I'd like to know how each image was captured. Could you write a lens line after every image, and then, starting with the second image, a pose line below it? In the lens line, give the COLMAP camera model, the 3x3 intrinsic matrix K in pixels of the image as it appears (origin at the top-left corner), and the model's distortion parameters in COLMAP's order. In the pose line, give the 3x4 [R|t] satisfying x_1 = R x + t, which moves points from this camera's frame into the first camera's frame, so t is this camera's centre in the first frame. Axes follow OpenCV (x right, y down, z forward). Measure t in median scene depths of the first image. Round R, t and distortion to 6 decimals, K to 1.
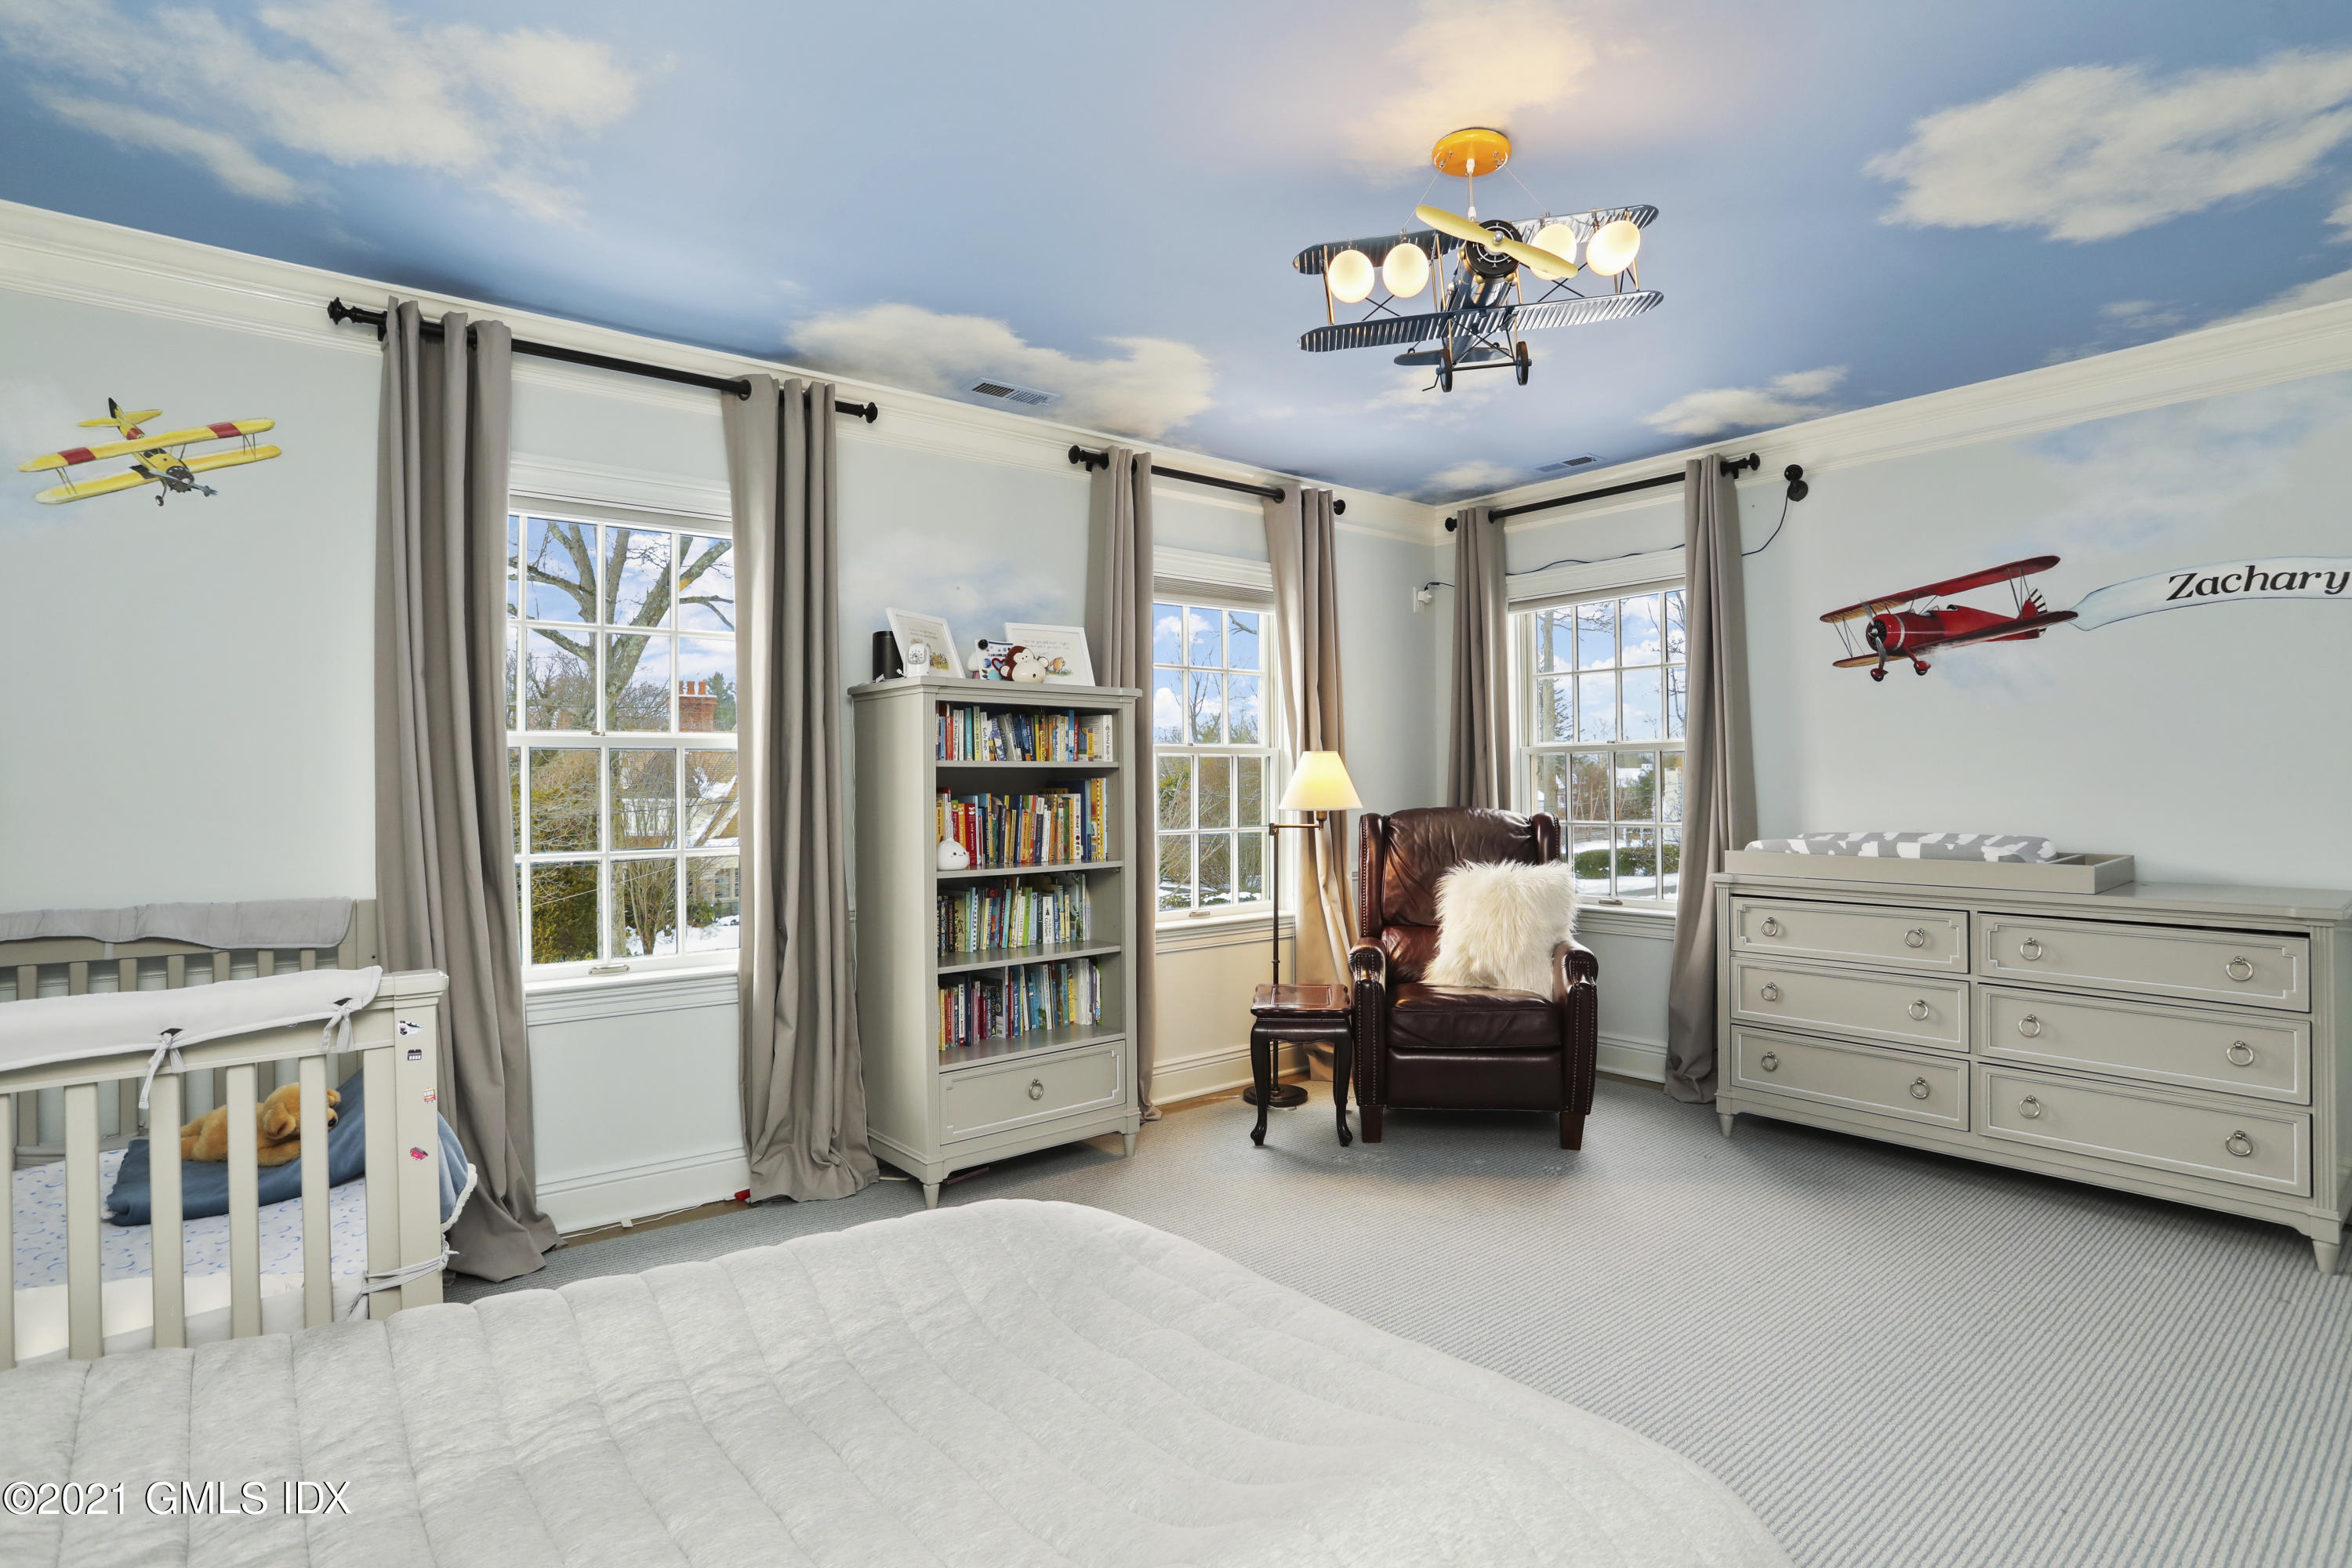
lens RADIAL K [[1151.6, 0, 1189.2], [0, 1151.6, 779.6], [0, 0, 1]] dist [-0.072915, 0.028553]
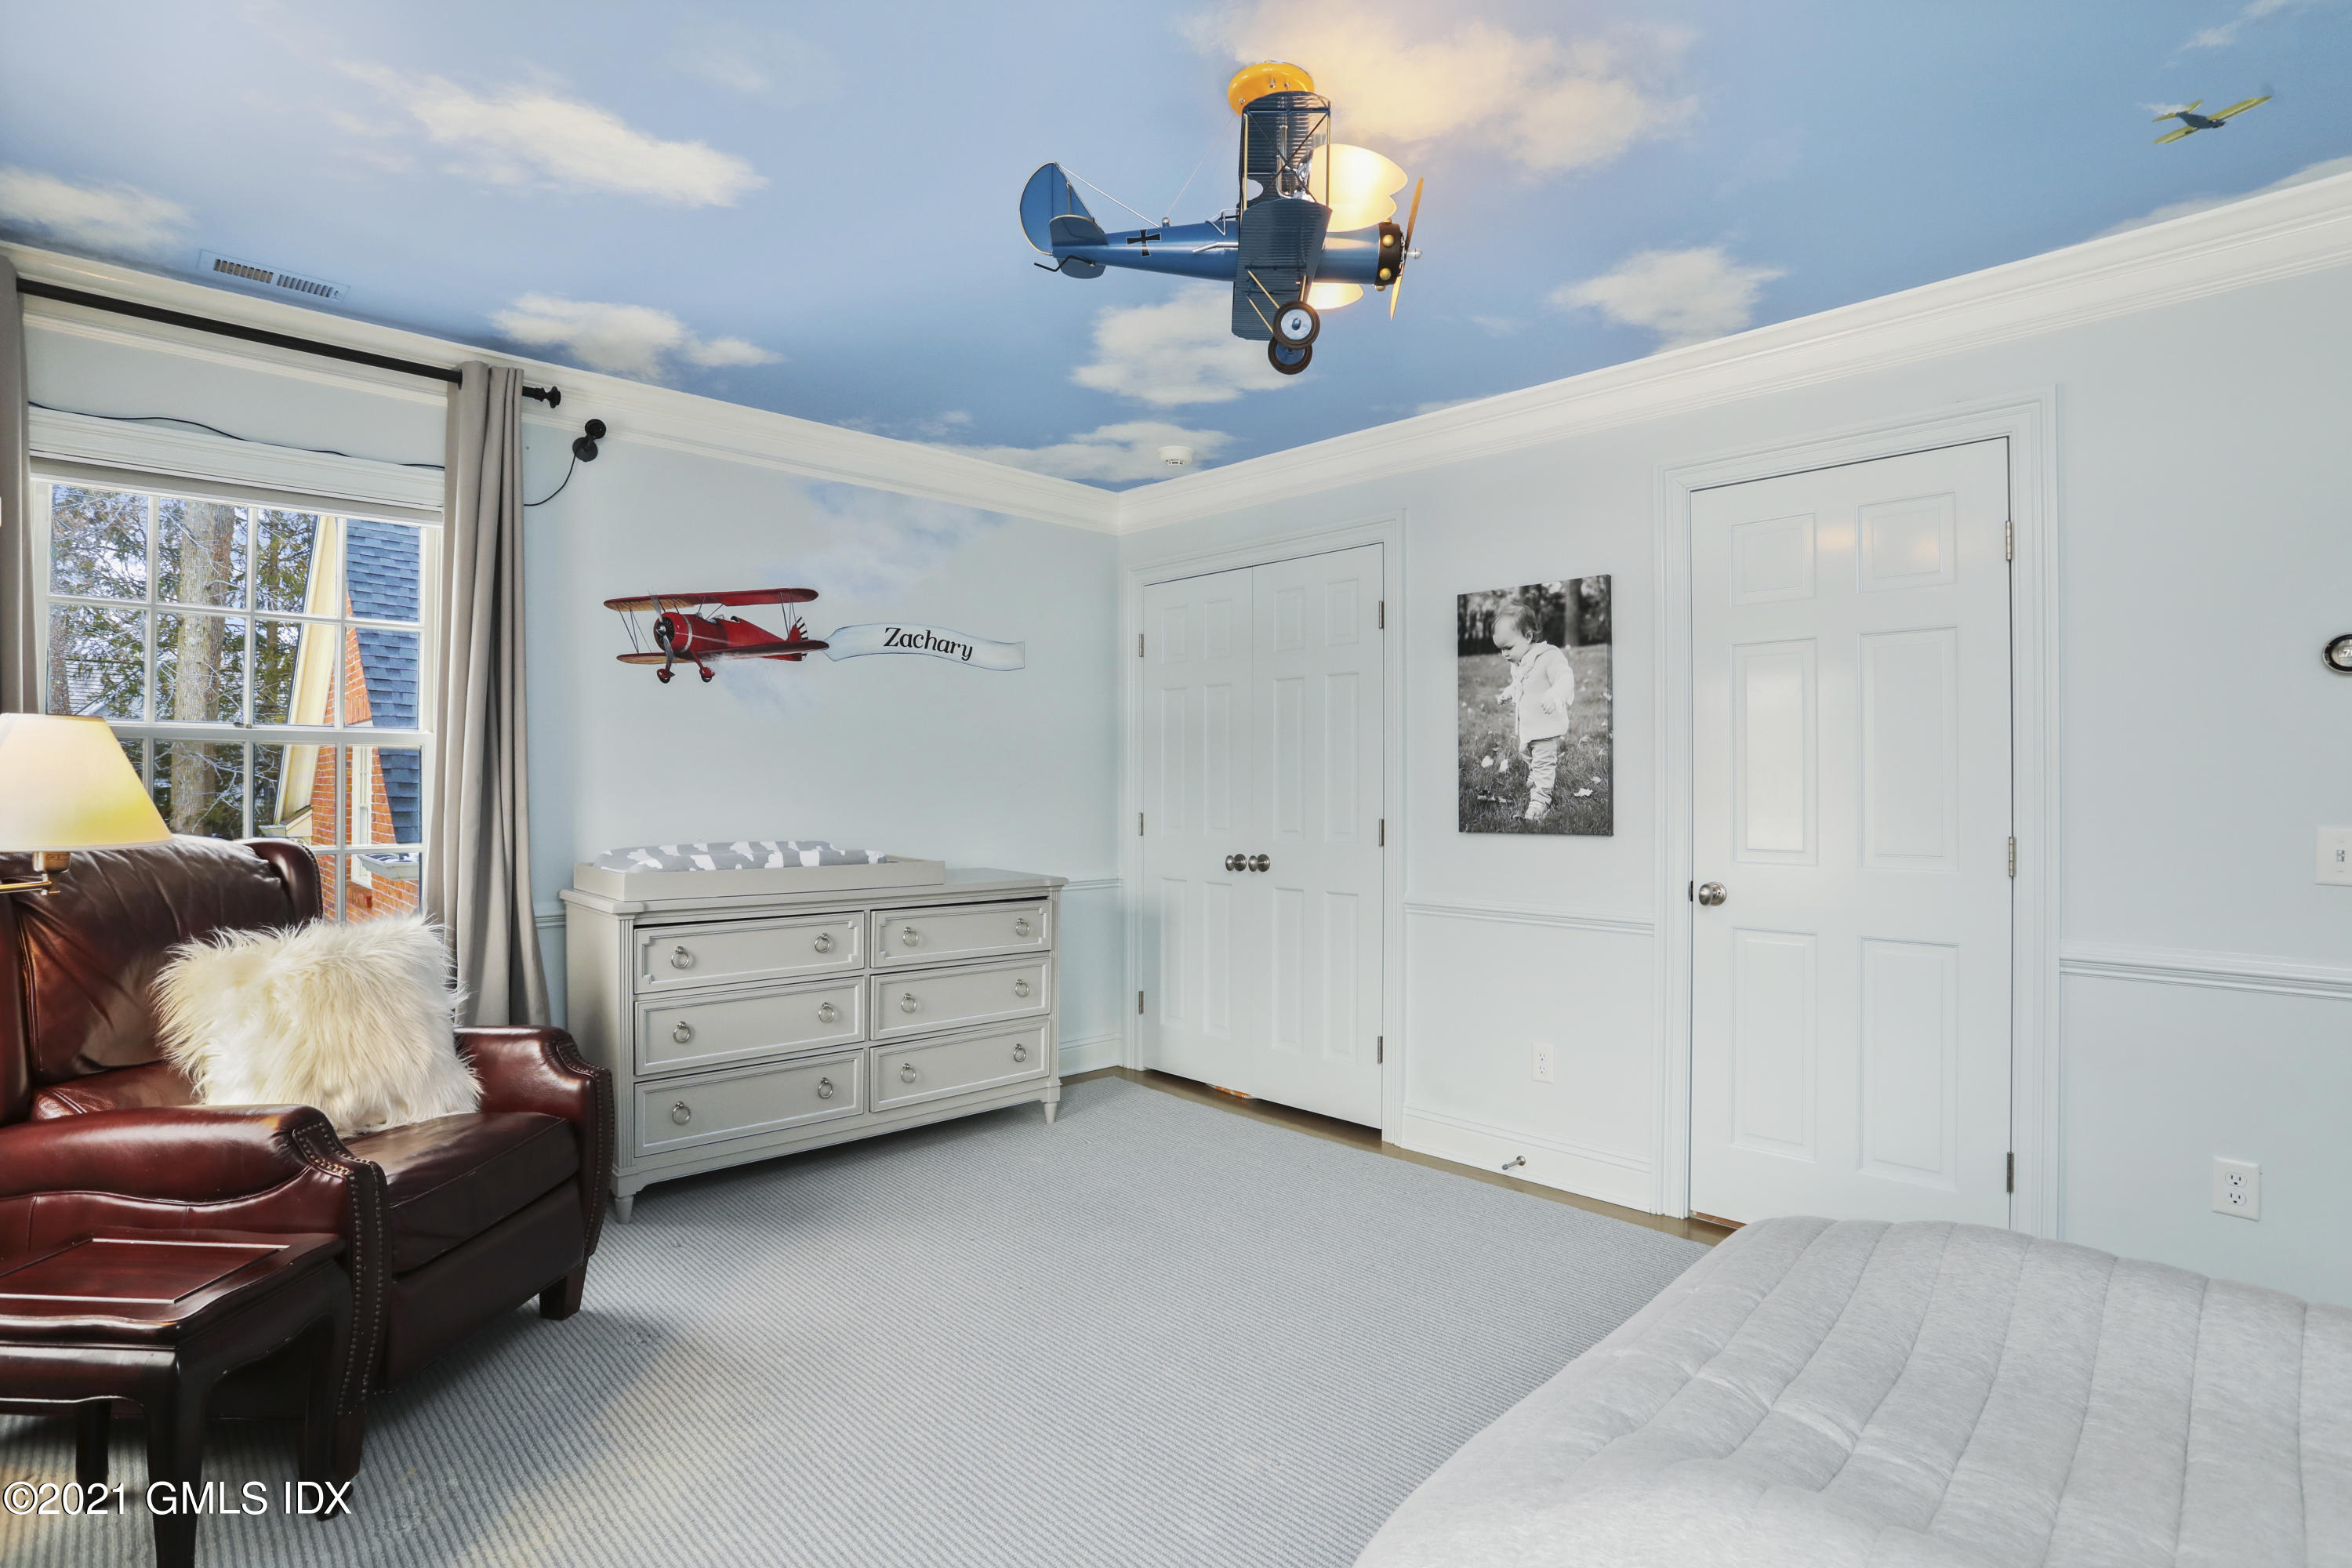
lens RADIAL K [[1151.6, 0, 1189.2], [0, 1151.6, 779.6], [0, 0, 1]] dist [-0.072915, 0.028553]
pose [[-0.075661, 0.014217, 0.997032, -0.393579], [-0.004494, 0.999883, -0.014599, 0.005167], [-0.997123, -0.005585, -0.075588, 0.697890]]
